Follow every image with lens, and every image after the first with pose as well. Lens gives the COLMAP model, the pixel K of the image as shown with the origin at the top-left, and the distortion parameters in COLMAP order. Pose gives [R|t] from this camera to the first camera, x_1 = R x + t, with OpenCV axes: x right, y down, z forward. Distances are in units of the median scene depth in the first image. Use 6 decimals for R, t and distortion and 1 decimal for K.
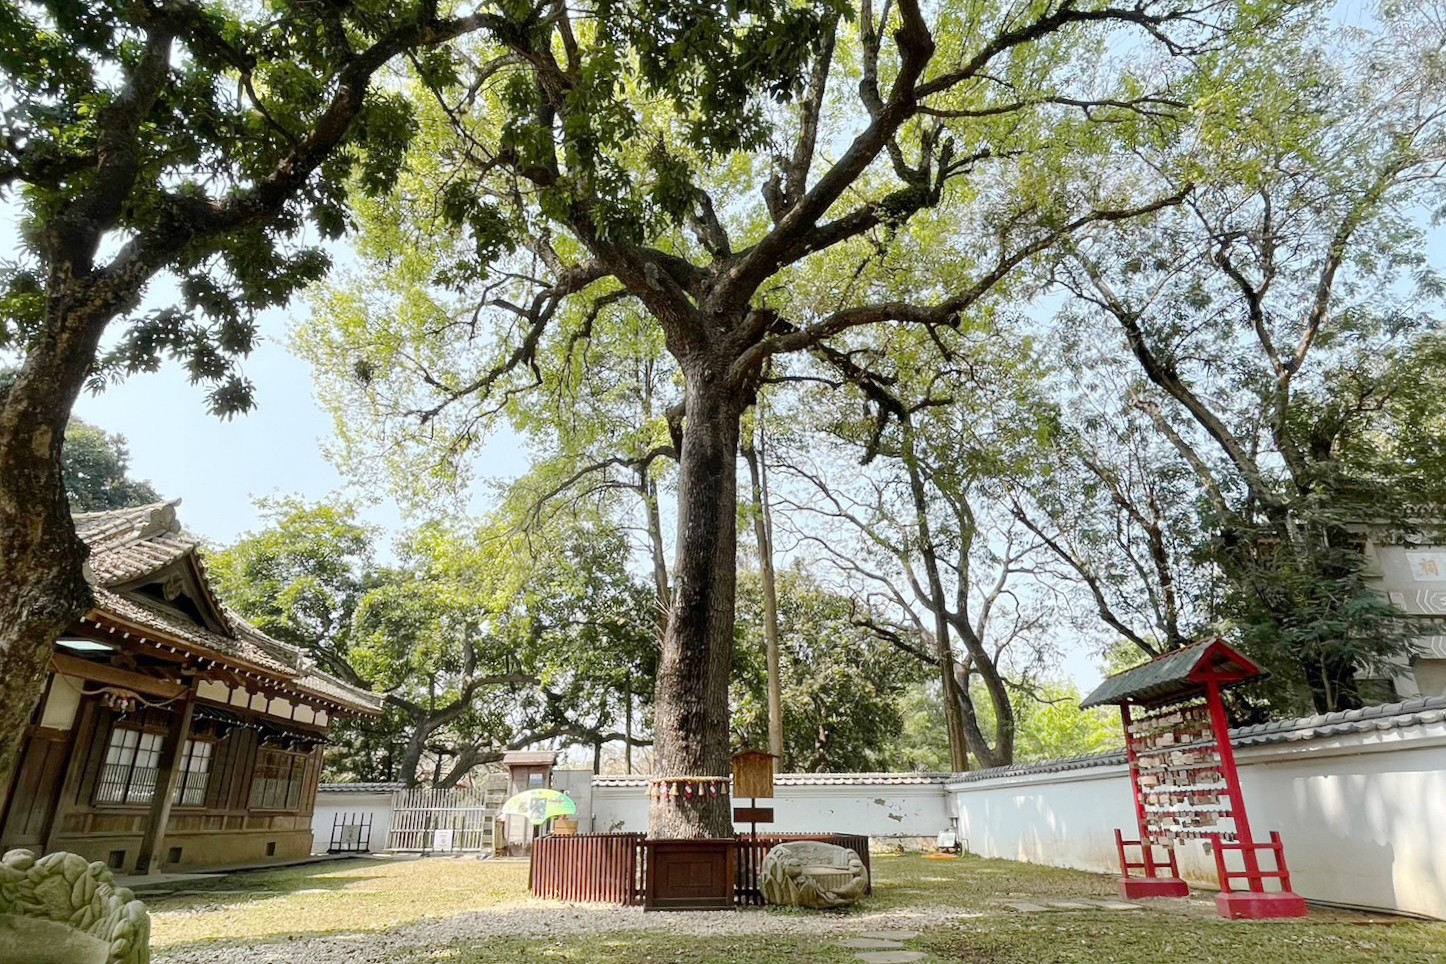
lens RADIAL K [[853.1, 0, 723.0], [0, 853.1, 482.0], [0, 0, 1]] dist [0.001649, -0.000171]
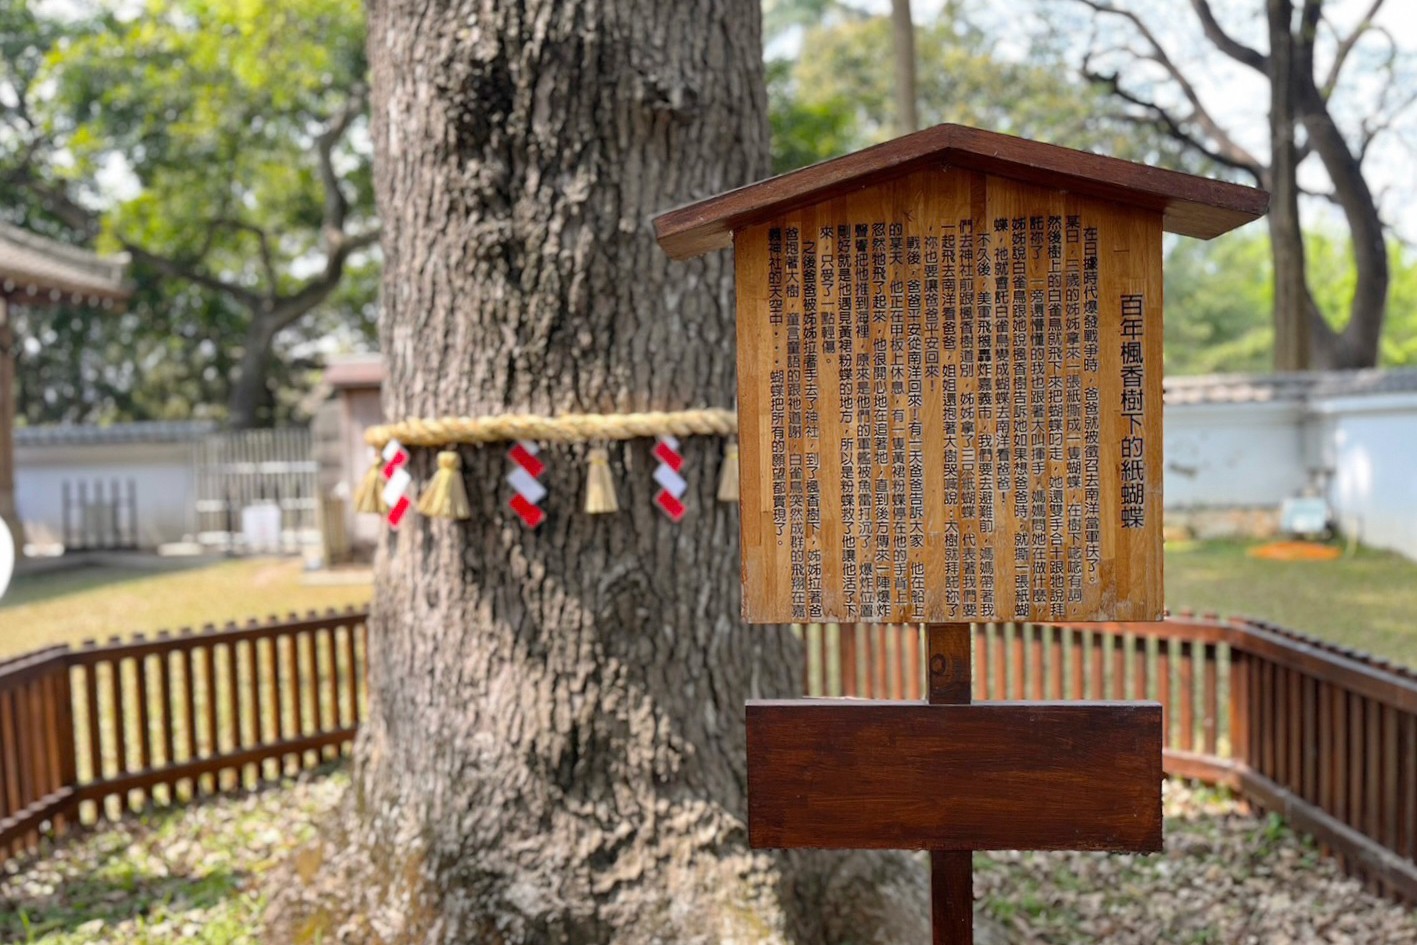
lens RADIAL K [[836.0, 0, 708.5], [0, 836.0, 472.5], [0, 0, 1]] dist [0.001649, -0.000171]
pose [[0.990158, -0.014547, -0.139193, 0.013452], [0.070724, 0.910252, 0.407970, 0.201988], [0.120766, -0.413800, 0.902322, 0.590994]]
